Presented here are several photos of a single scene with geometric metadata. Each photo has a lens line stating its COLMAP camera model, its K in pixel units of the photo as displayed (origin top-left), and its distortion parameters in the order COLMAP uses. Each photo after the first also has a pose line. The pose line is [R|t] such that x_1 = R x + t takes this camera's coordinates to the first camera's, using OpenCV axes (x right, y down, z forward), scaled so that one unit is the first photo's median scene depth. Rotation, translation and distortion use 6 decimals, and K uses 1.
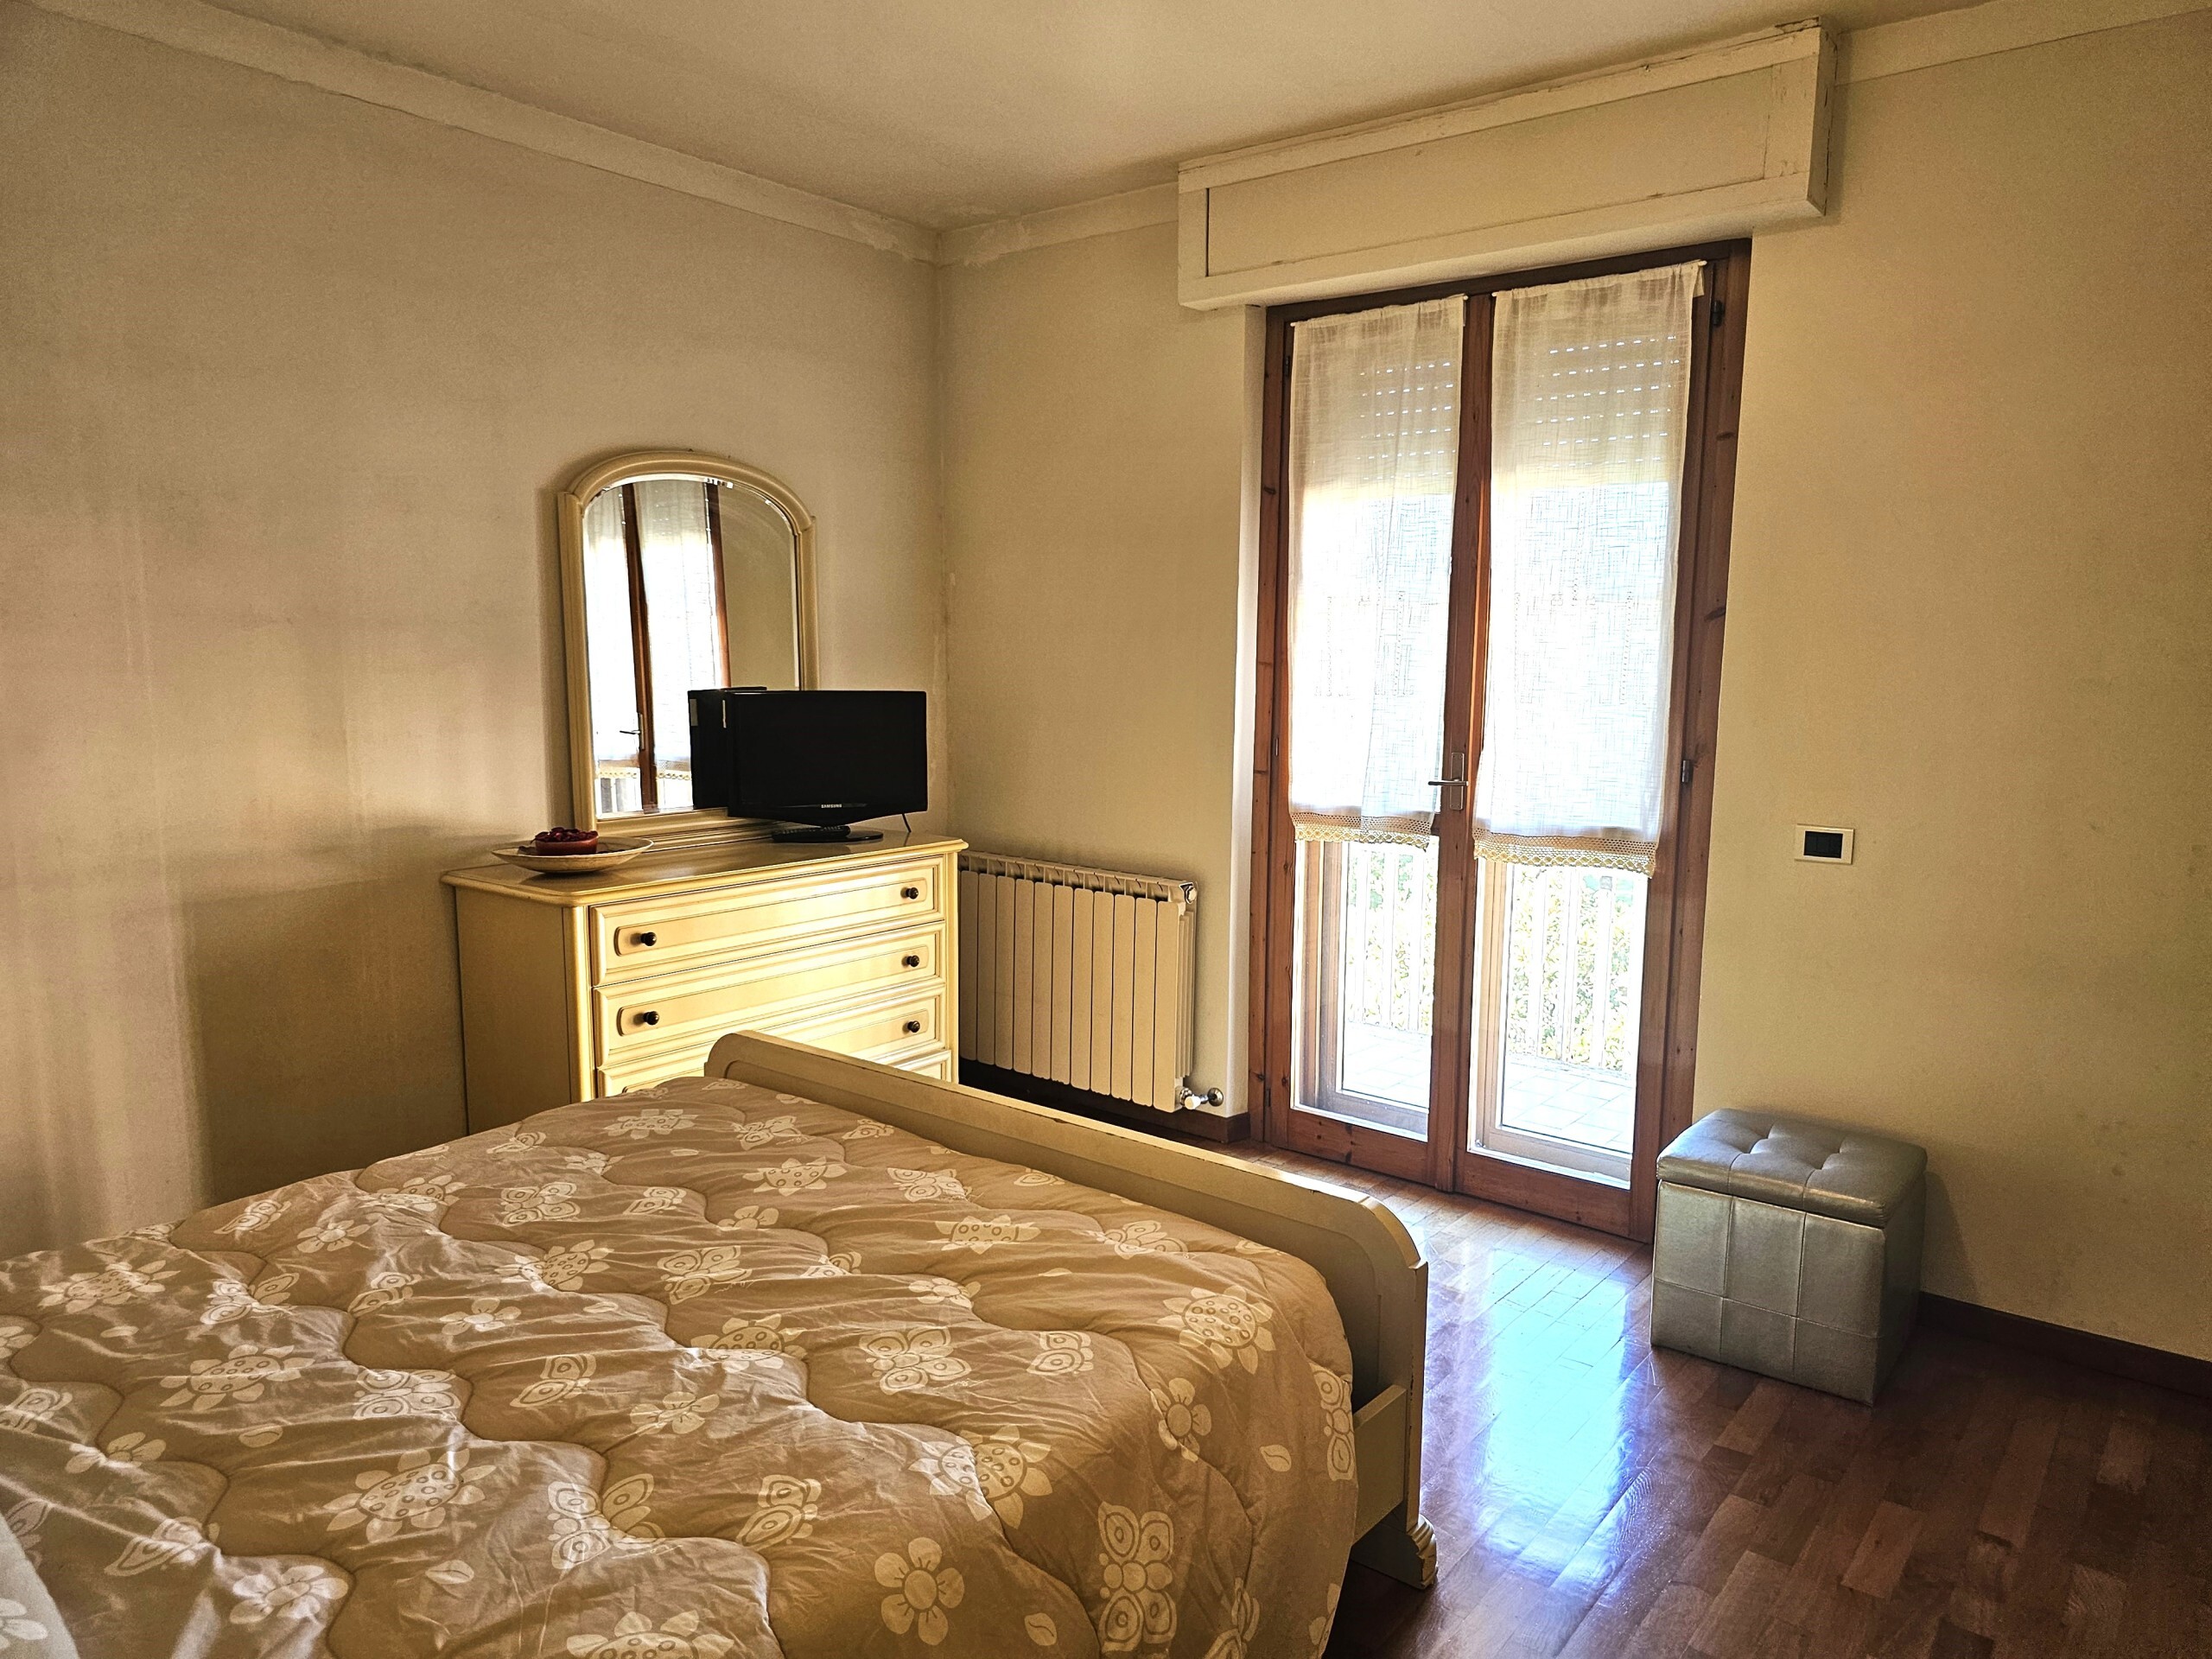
lens RADIAL K [[1491.7, 0, 1127.9], [0, 1491.7, 847.6], [0, 0, 1]] dist [0.042379, -0.029002]
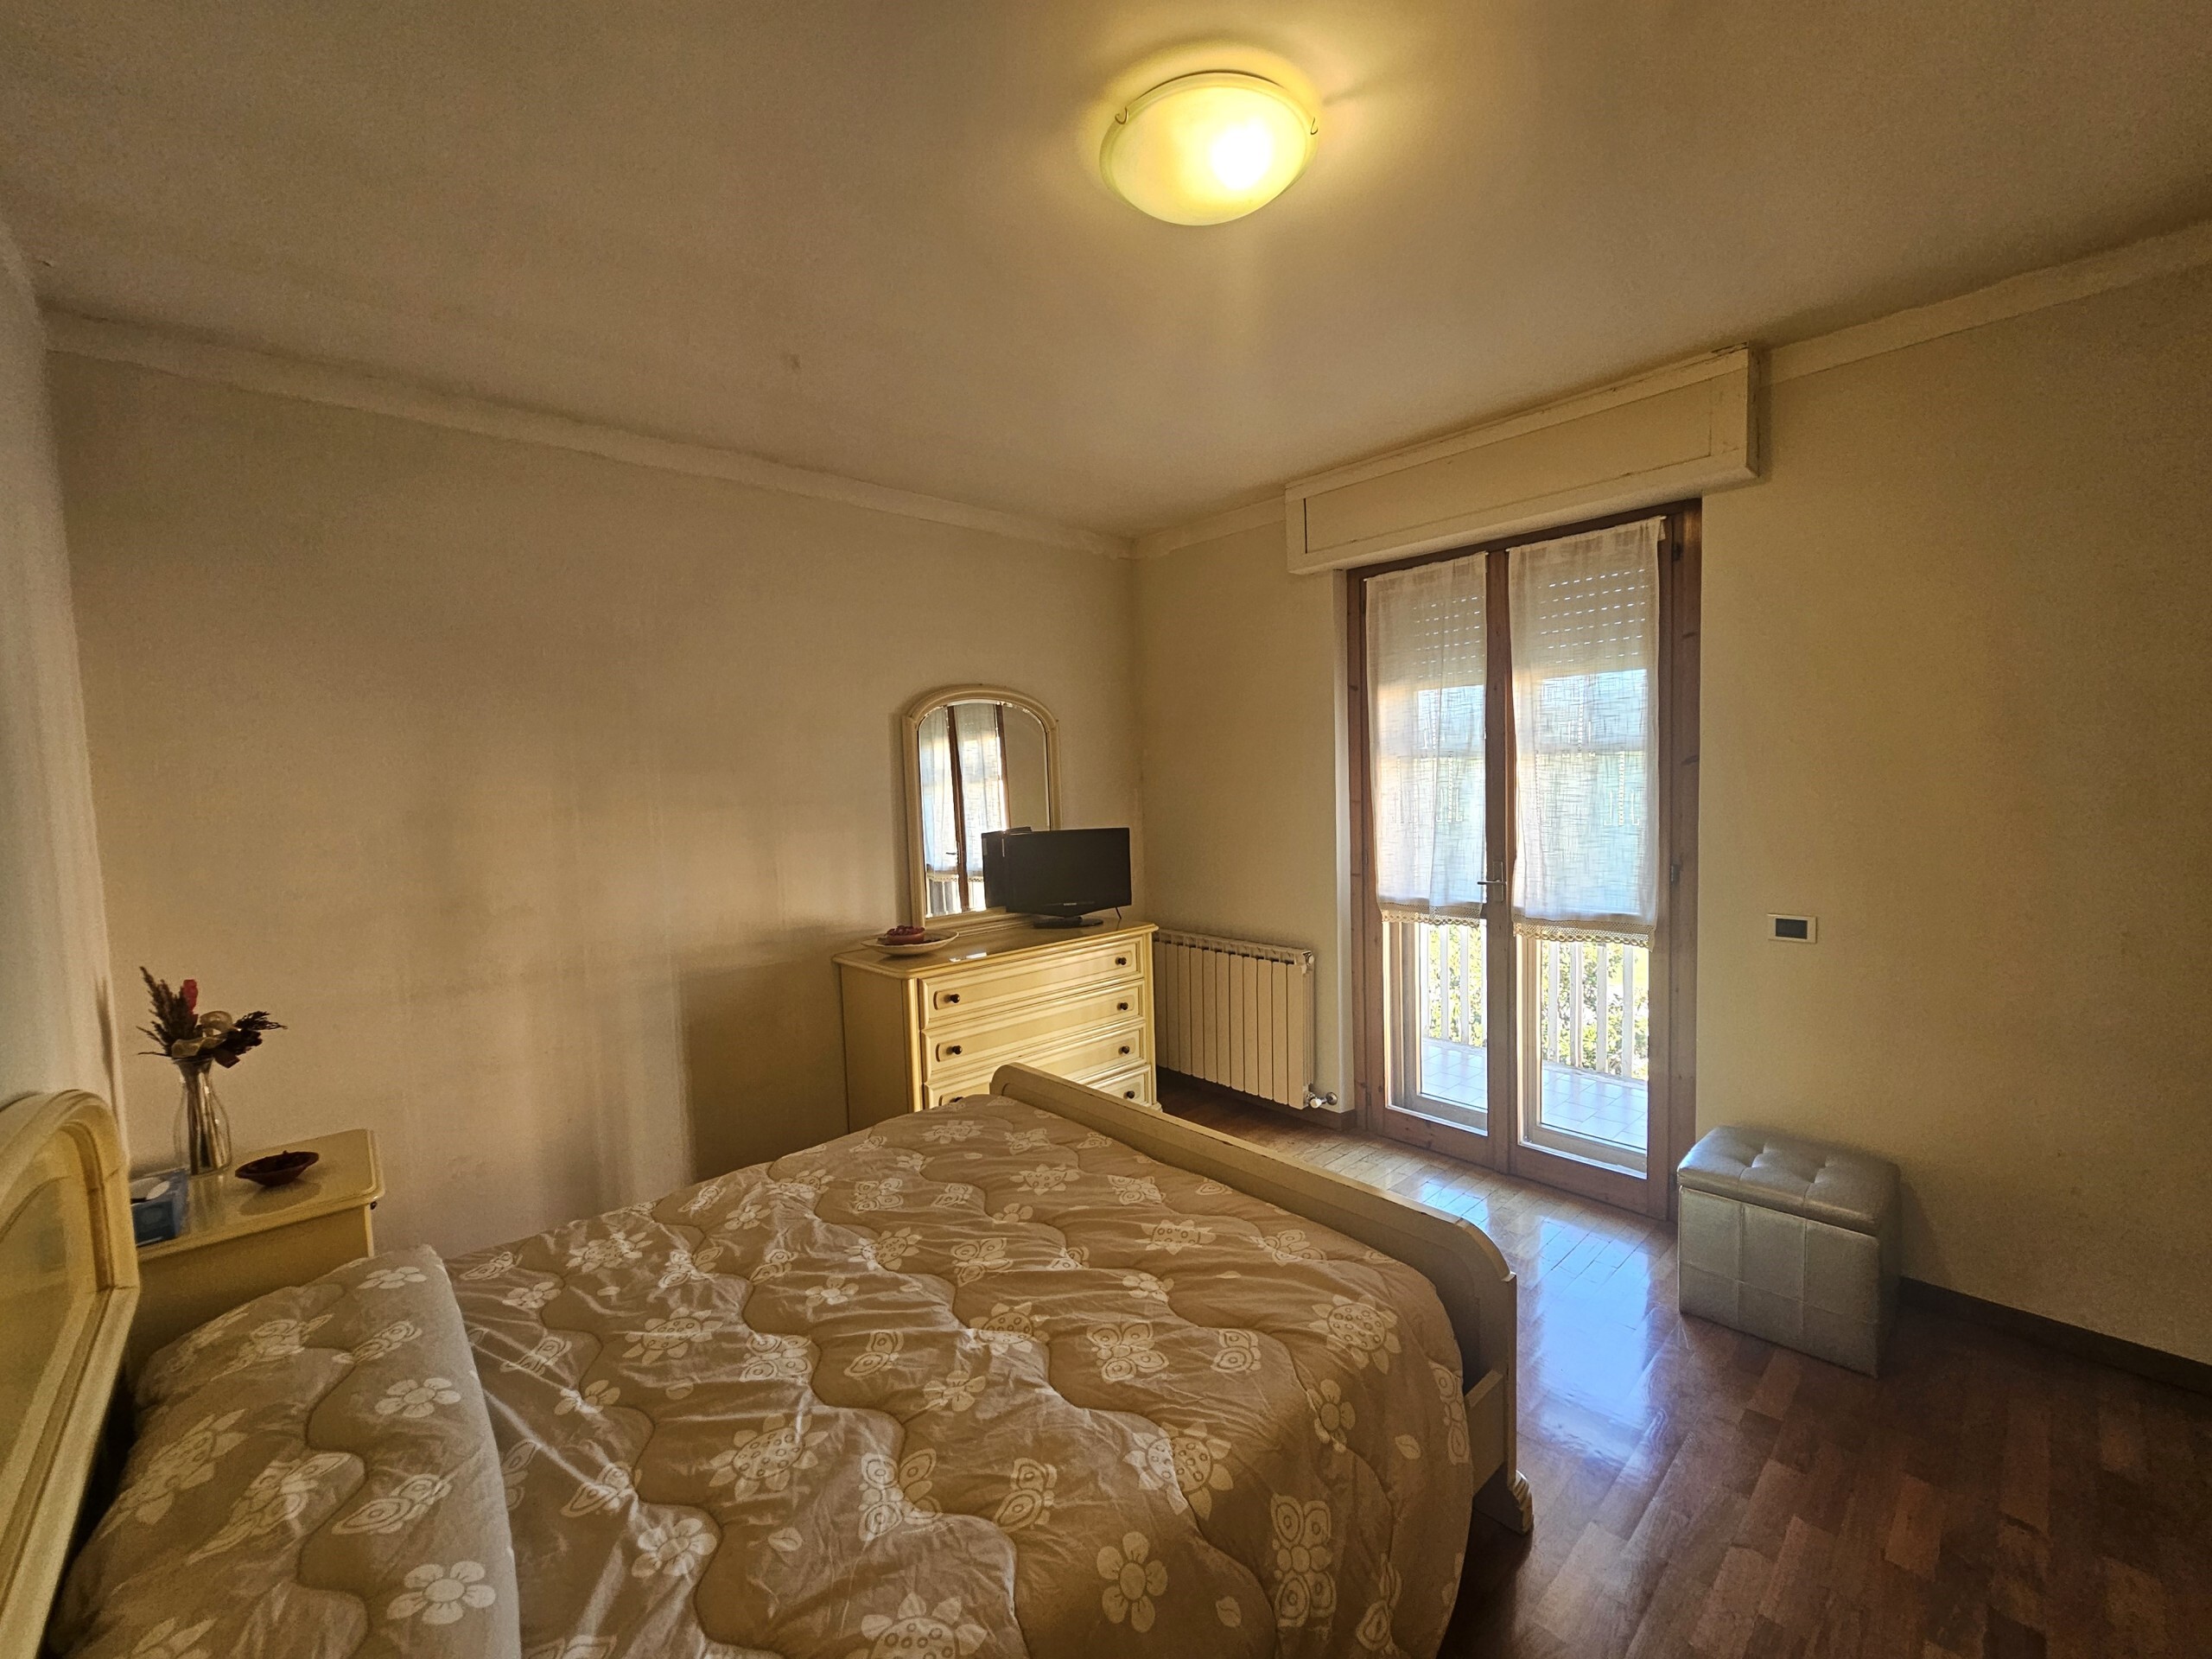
lens RADIAL K [[906.4, 0, 1112.3], [0, 906.4, 837.7], [0, 0, 1]] dist [0.001405, 0.000773]
pose [[0.987067, -0.029771, -0.157518, -0.009860], [0.018773, 0.997310, -0.070851, -0.048029], [0.159204, 0.066978, 0.984971, 0.125970]]
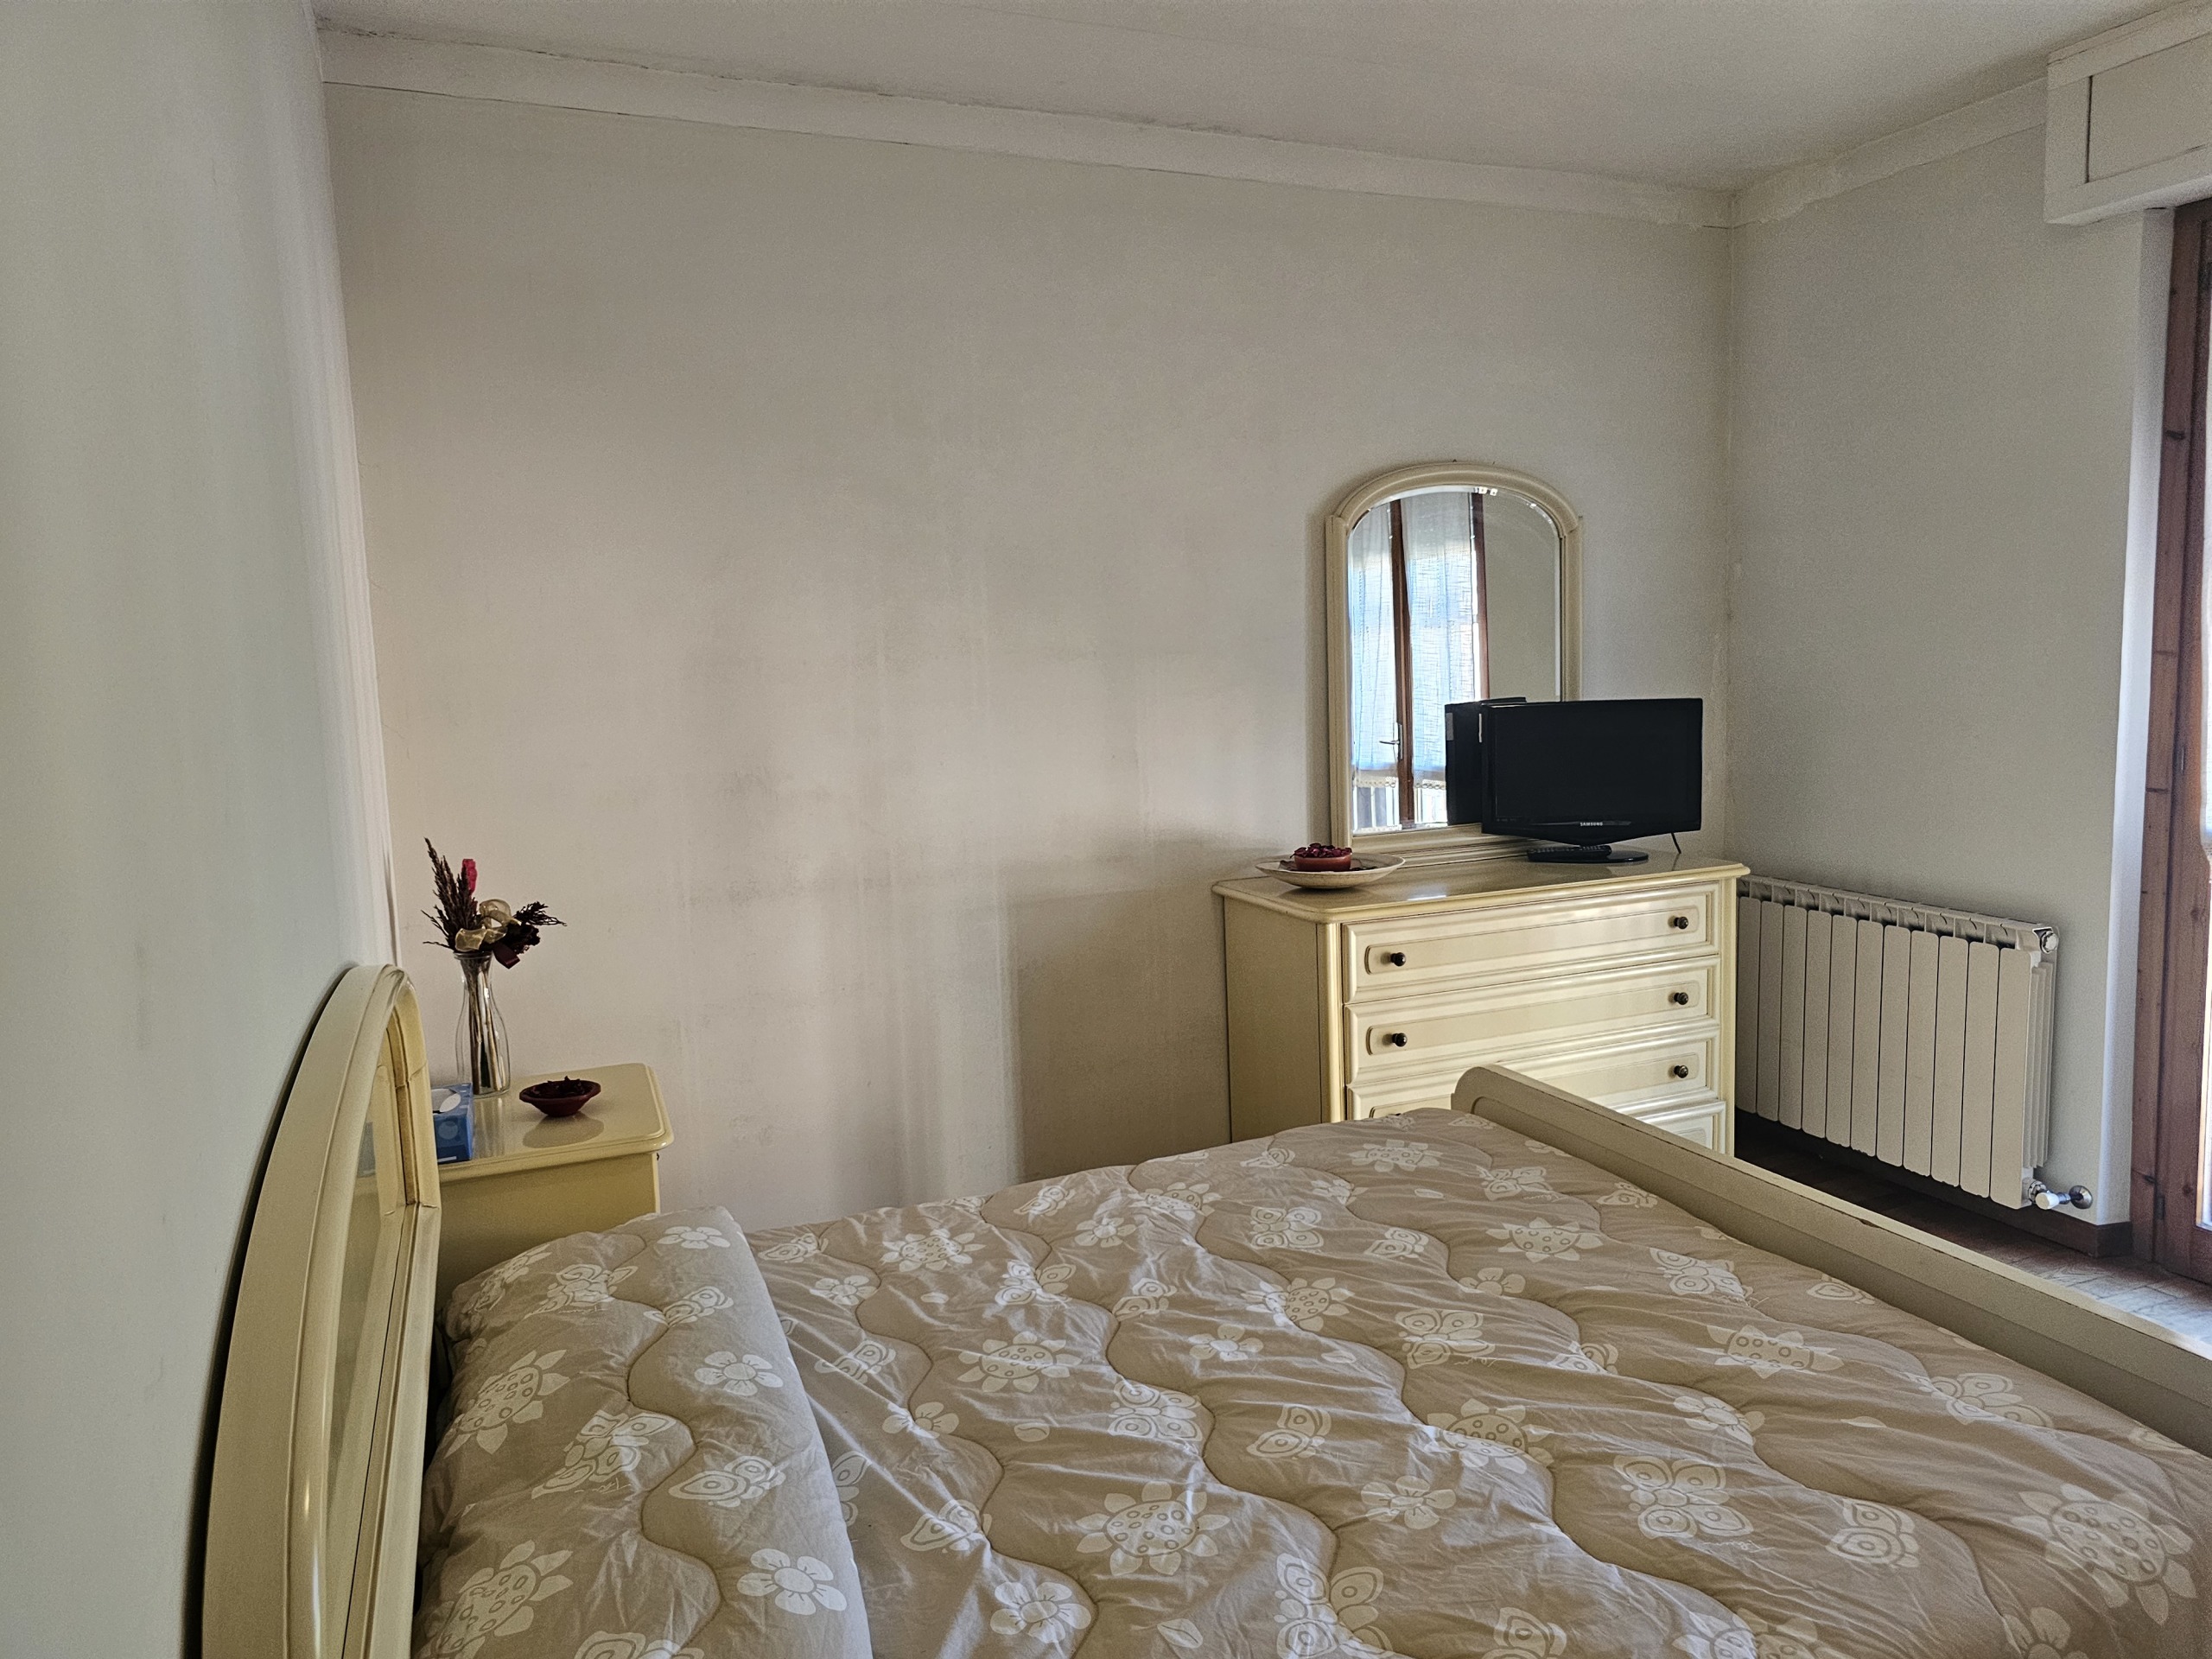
lens RADIAL K [[1491.7, 0, 1130.0], [0, 1491.7, 811.9], [0, 0, 1]] dist [0.042379, -0.029002]
pose [[0.879174, 0.015649, -0.476244, -0.011648], [-0.025988, 0.999548, -0.015131, -0.022695], [0.475792, 0.025679, 0.879183, 0.065707]]
